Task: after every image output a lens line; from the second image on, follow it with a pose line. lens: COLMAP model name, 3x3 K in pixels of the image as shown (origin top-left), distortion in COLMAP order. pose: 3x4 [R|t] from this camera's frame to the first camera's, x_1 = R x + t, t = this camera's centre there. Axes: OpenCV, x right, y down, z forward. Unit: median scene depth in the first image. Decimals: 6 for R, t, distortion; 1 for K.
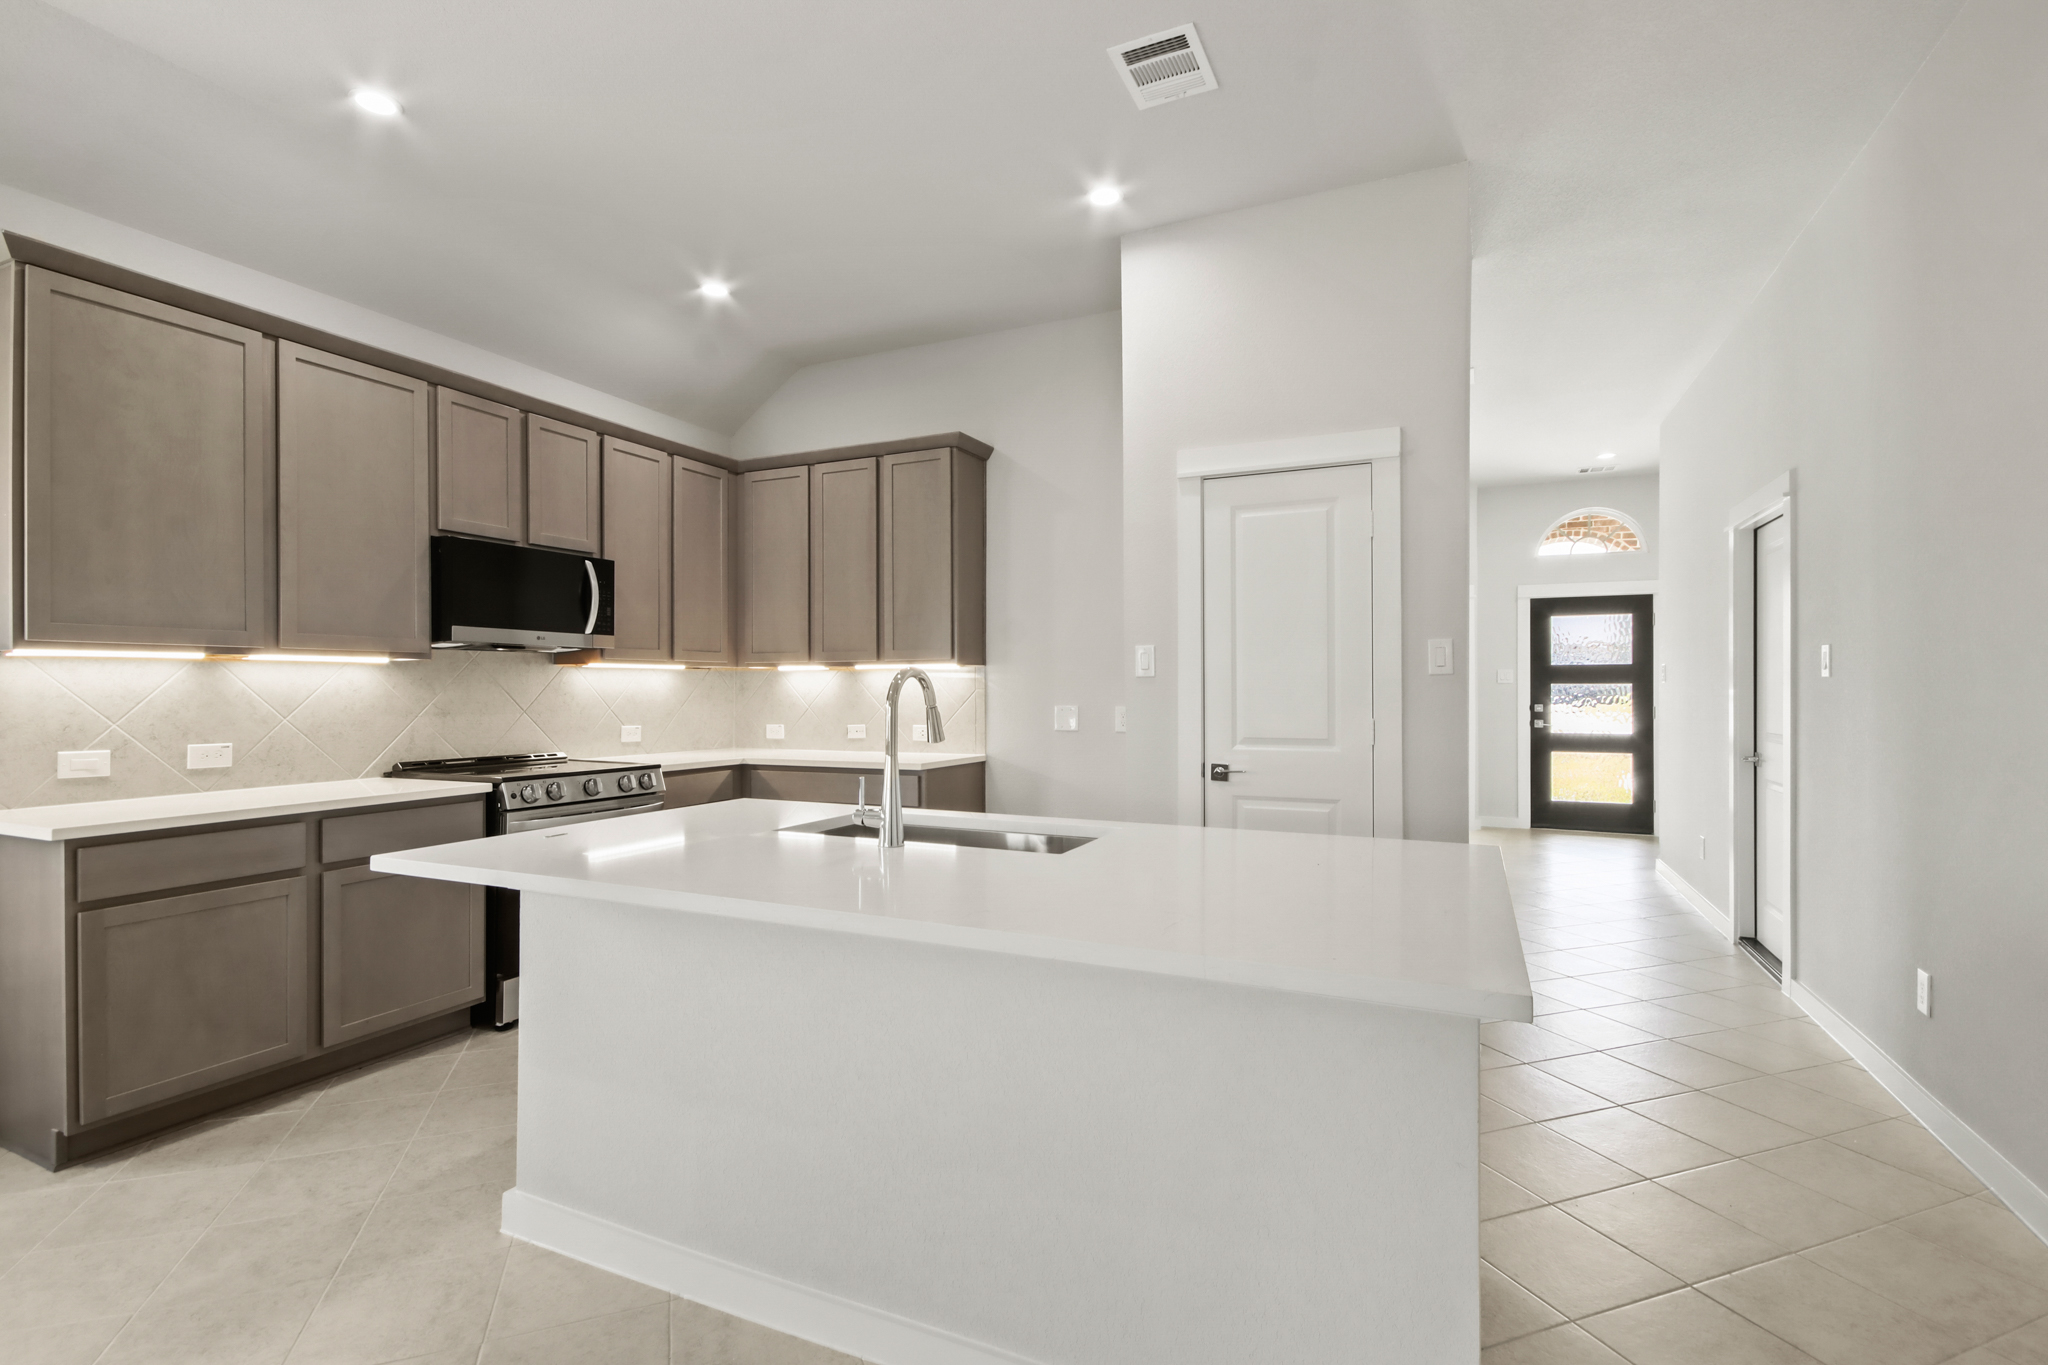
lens RADIAL K [[939.7, 0, 1029.7], [0, 939.7, 687.9], [0, 0, 1]] dist [-0.004981, -0.001040]
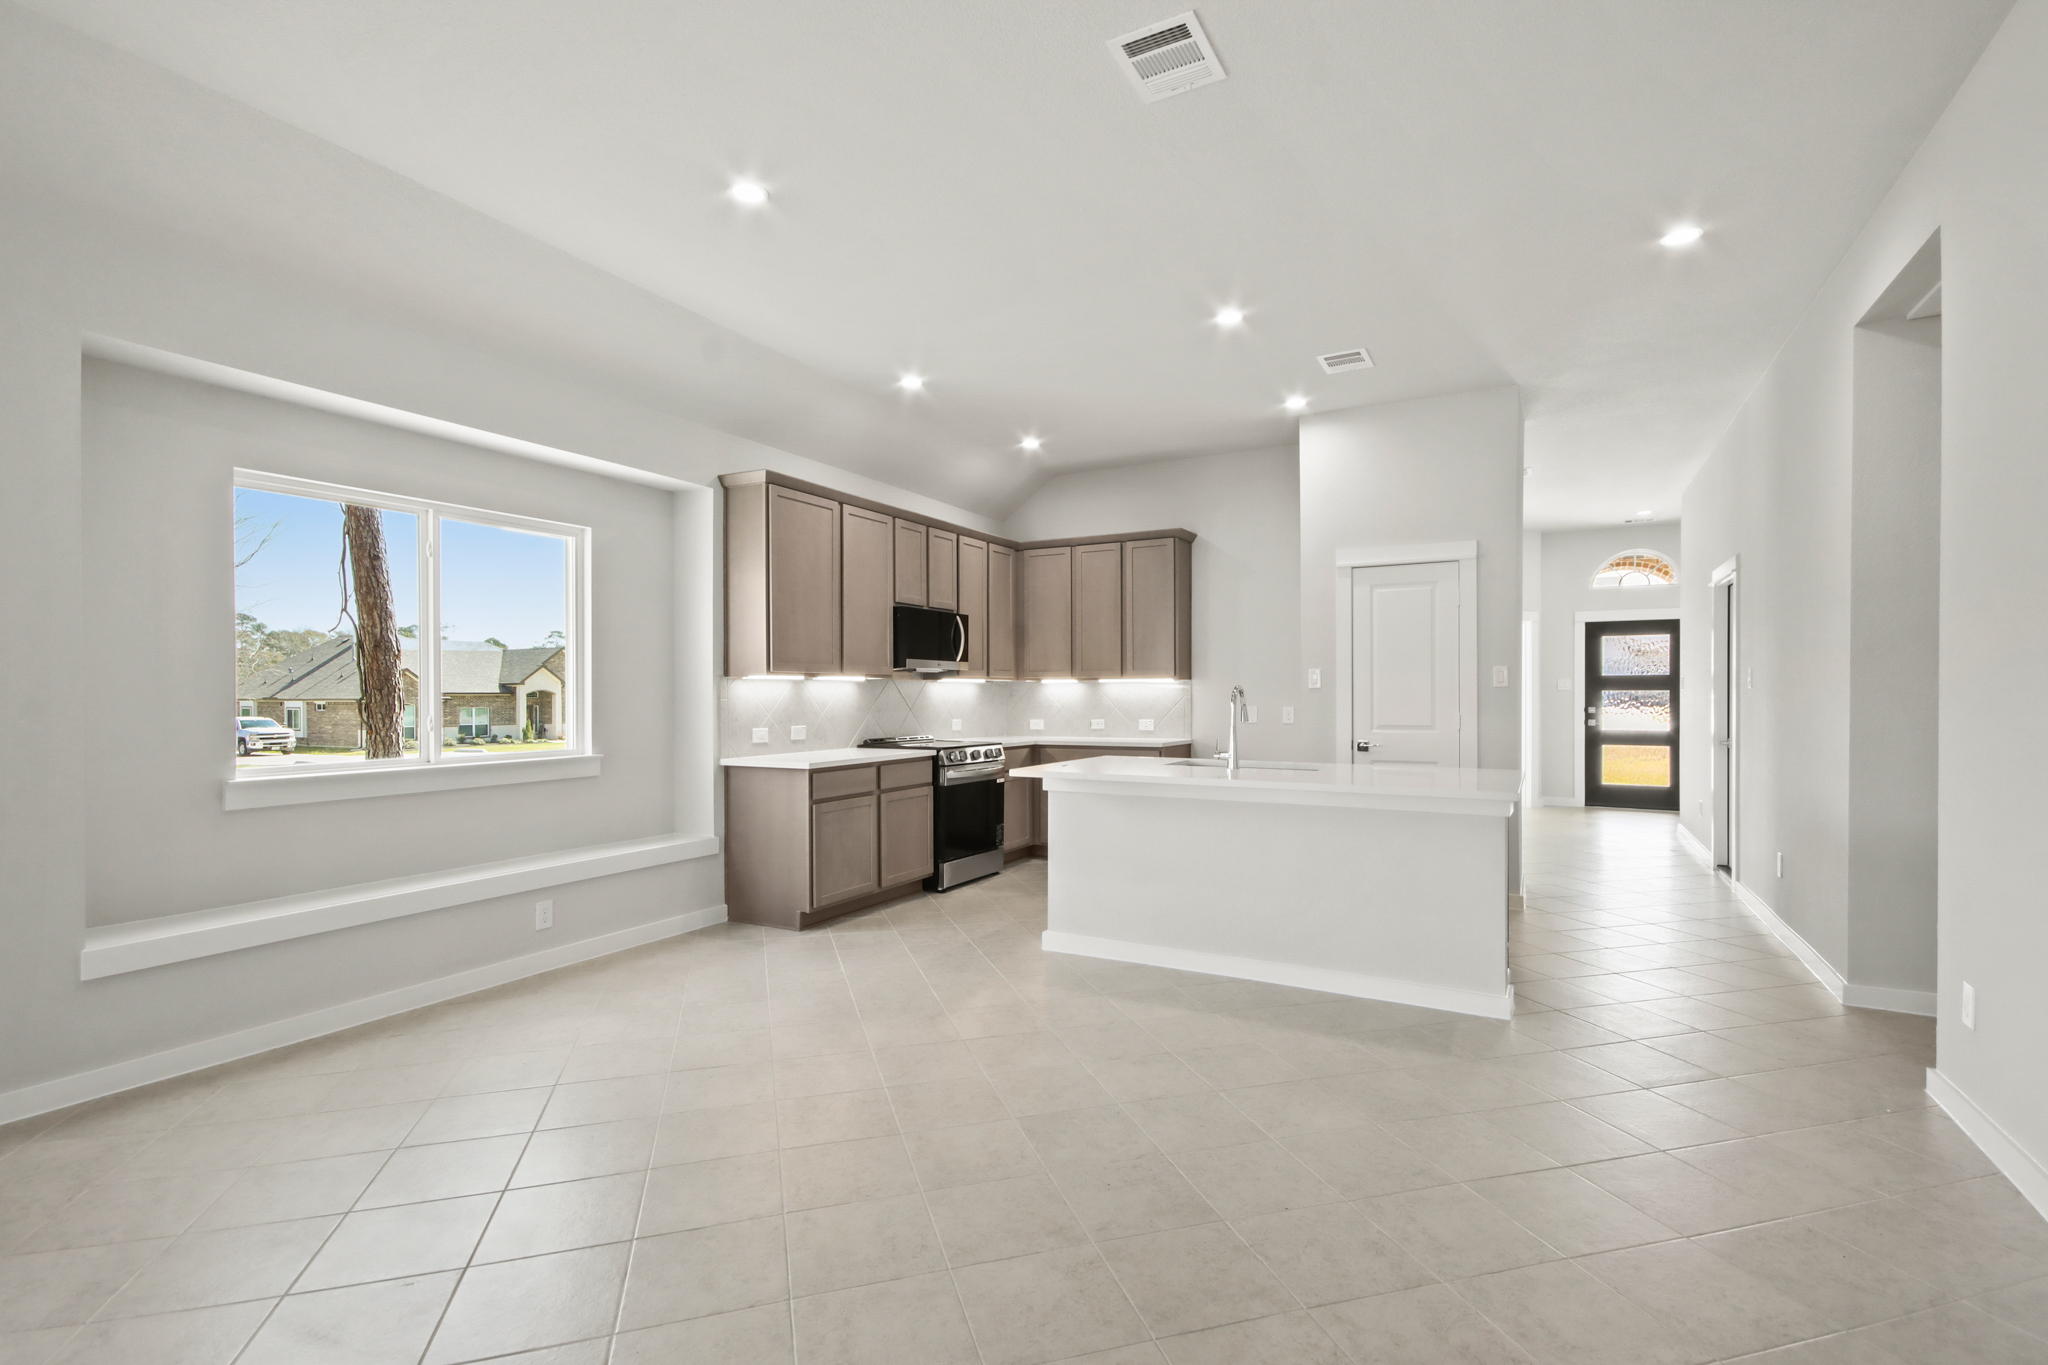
lens RADIAL K [[939.7, 0, 1022.9], [0, 939.7, 696.1], [0, 0, 1]] dist [-0.004981, -0.001040]
pose [[0.997117, 0.000064, -0.075885, -0.224719], [0.000216, 0.999993, 0.003678, -0.003711], [0.075885, -0.003684, 0.997110, -0.576741]]
